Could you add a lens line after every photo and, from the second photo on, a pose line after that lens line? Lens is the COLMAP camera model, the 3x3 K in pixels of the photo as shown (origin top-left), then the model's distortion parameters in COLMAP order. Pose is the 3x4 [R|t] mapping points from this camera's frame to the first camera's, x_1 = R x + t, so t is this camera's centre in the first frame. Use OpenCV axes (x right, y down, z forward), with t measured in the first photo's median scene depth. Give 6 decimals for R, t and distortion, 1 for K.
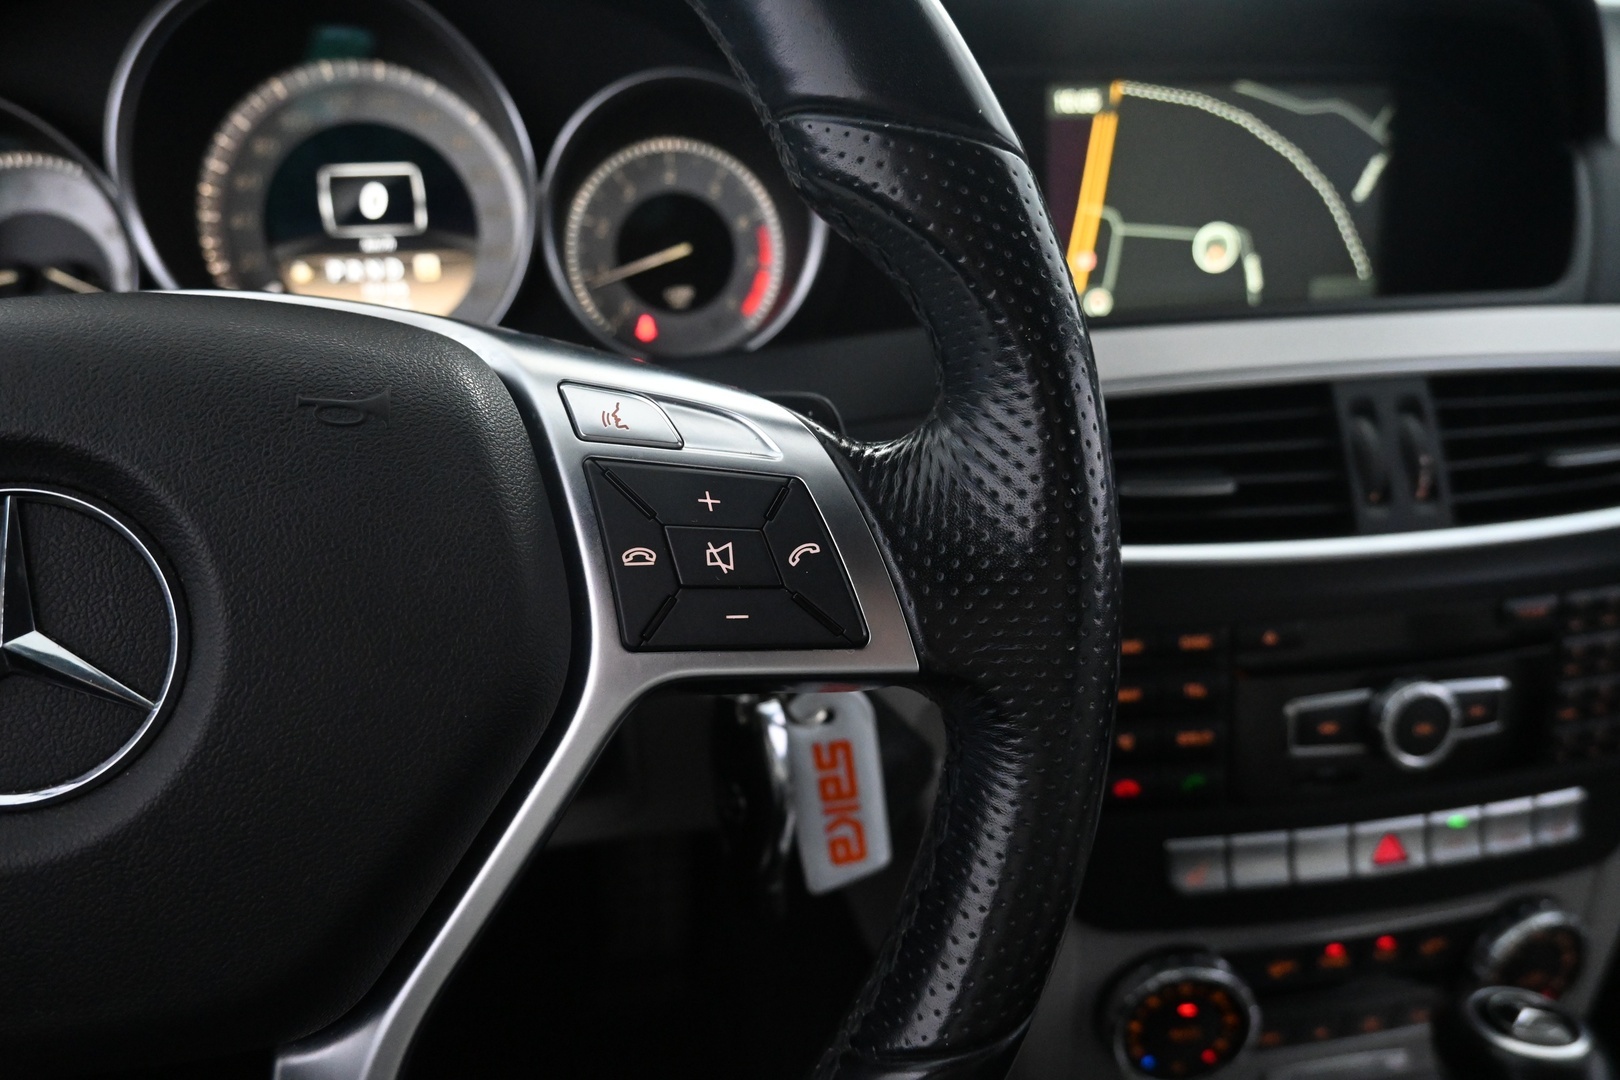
lens RADIAL K [[1124.1, 0, 807.8], [0, 1124.1, 524.6], [0, 0, 1]] dist [-0.000598, 0.000841]
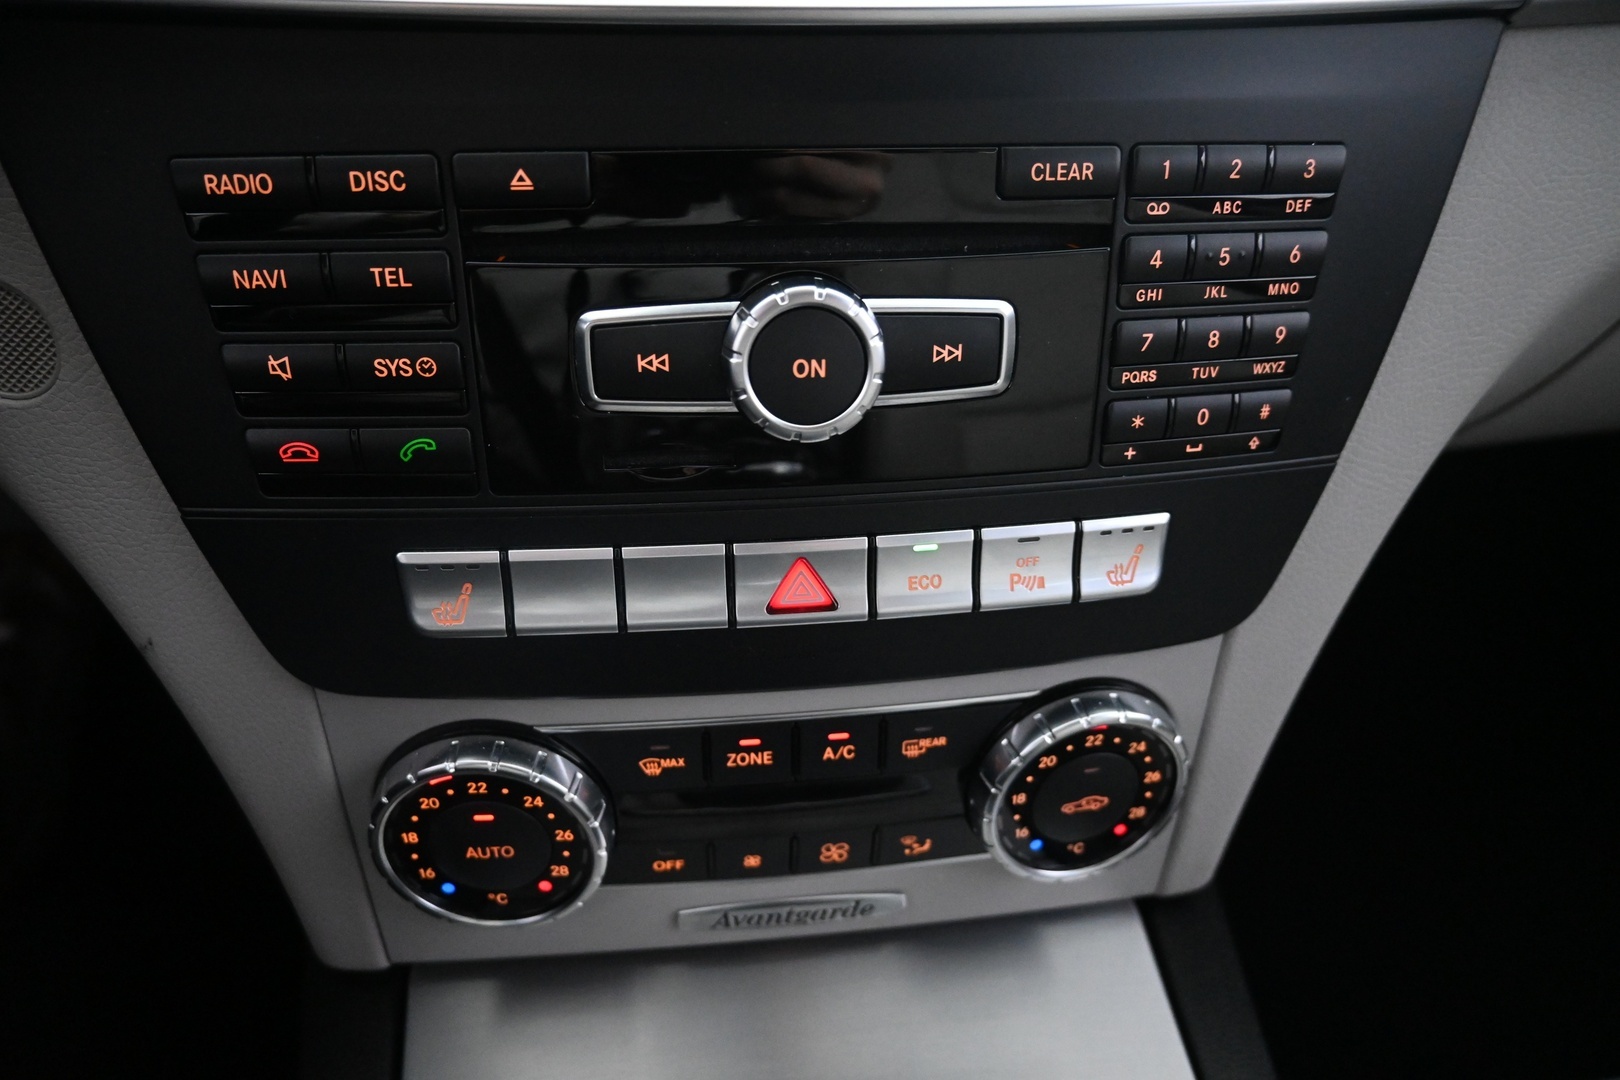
lens RADIAL K [[1114.8, 0, 808.4], [0, 1114.8, 536.9], [0, 0, 1]] dist [-0.001427, 0.000832]
pose [[0.998124, 0.053074, -0.030508, 0.522818], [-0.046499, 0.981434, 0.186078, 0.148762], [0.039817, -0.184310, 0.982061, 0.415055]]
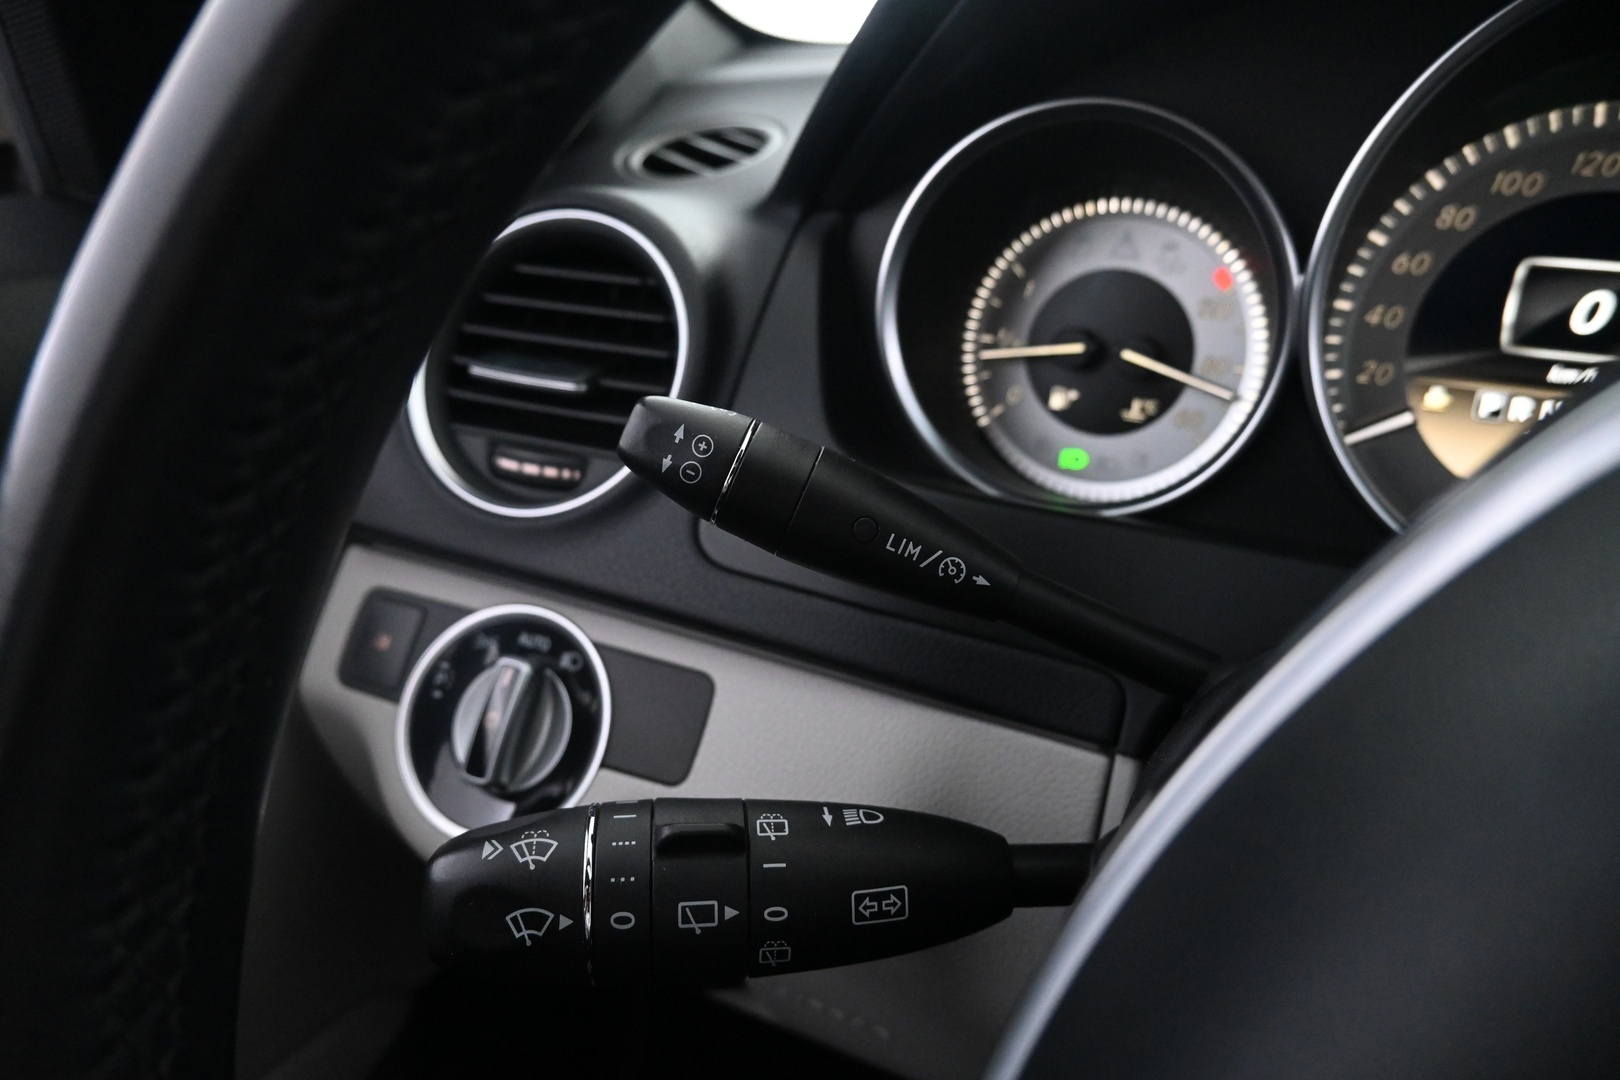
lens RADIAL K [[1114.8, 0, 808.4], [0, 1114.8, 536.9], [0, 0, 1]] dist [-0.001427, 0.000832]
pose [[0.809503, 0.245380, -0.533380, -0.407068], [-0.267310, 0.962889, 0.037282, -0.069690], [0.522734, 0.112398, 0.845054, 0.247152]]
